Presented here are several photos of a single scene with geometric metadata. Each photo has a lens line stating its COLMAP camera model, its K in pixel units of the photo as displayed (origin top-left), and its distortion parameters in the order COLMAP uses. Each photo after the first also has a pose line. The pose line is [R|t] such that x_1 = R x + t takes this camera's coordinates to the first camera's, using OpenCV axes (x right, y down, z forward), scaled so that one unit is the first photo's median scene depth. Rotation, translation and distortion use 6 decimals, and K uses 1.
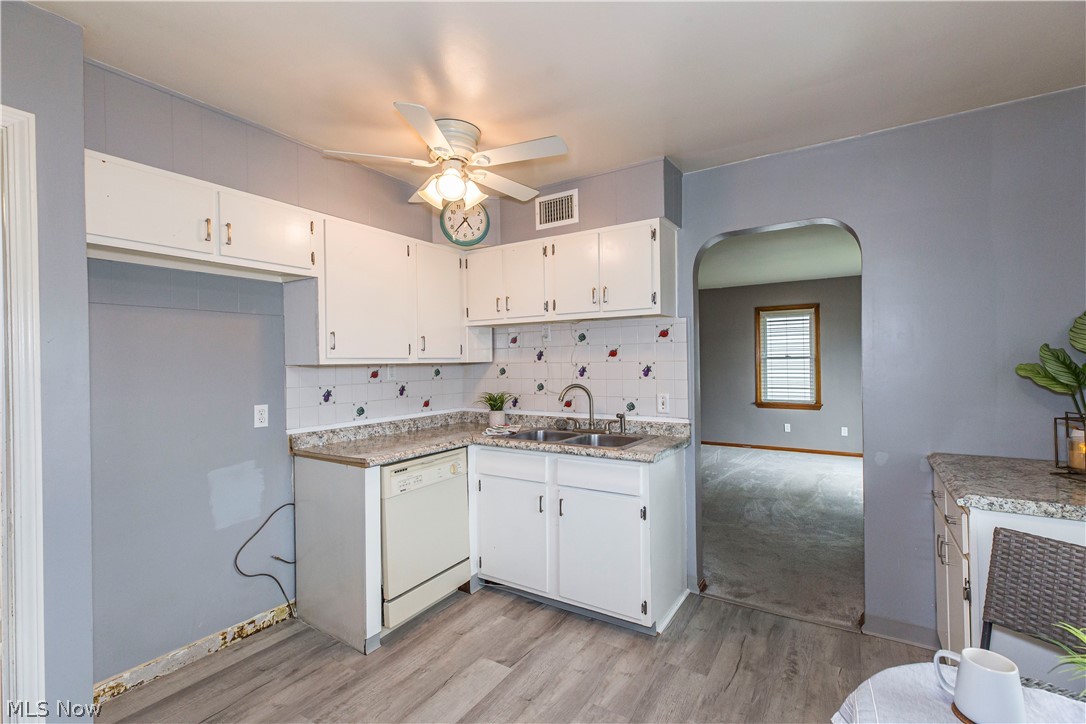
lens RADIAL K [[489.5, 0, 535.7], [0, 489.5, 358.8], [0, 0, 1]] dist [0.004282, 0.001082]
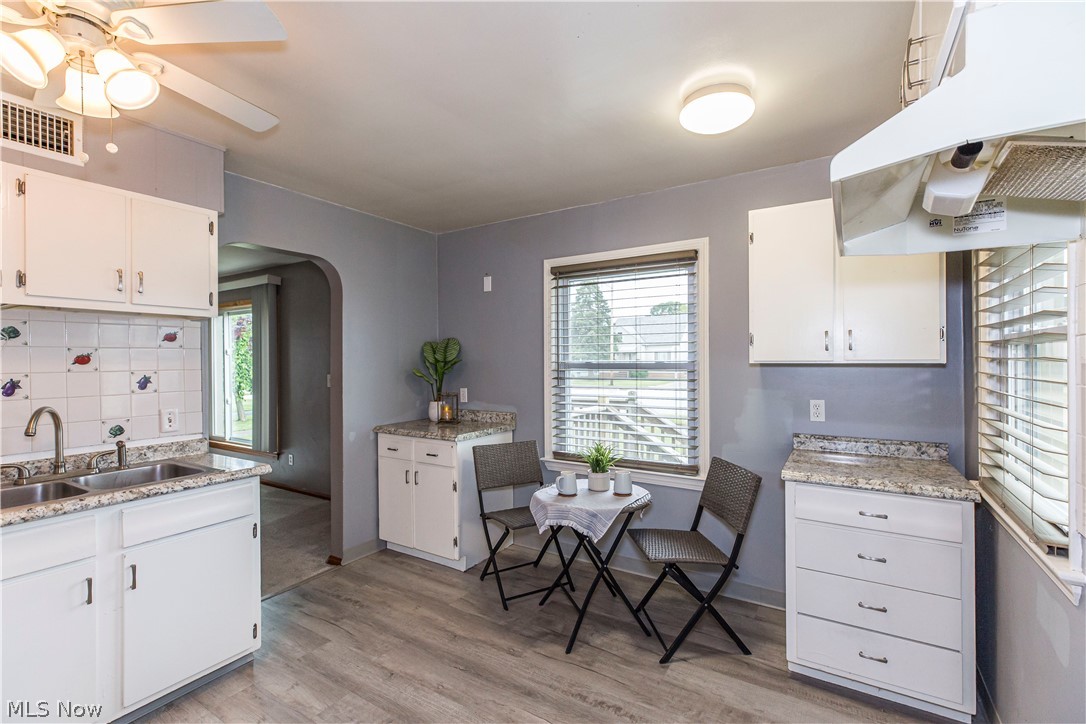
lens RADIAL K [[489.5, 0, 543.0], [0, 489.5, 360.9], [0, 0, 1]] dist [0.004282, 0.001082]
pose [[-0.011493, 0.014483, 0.999829, -0.656806], [0.006150, 0.999877, -0.014413, 0.005530], [-0.999915, 0.005983, -0.011581, 0.408369]]
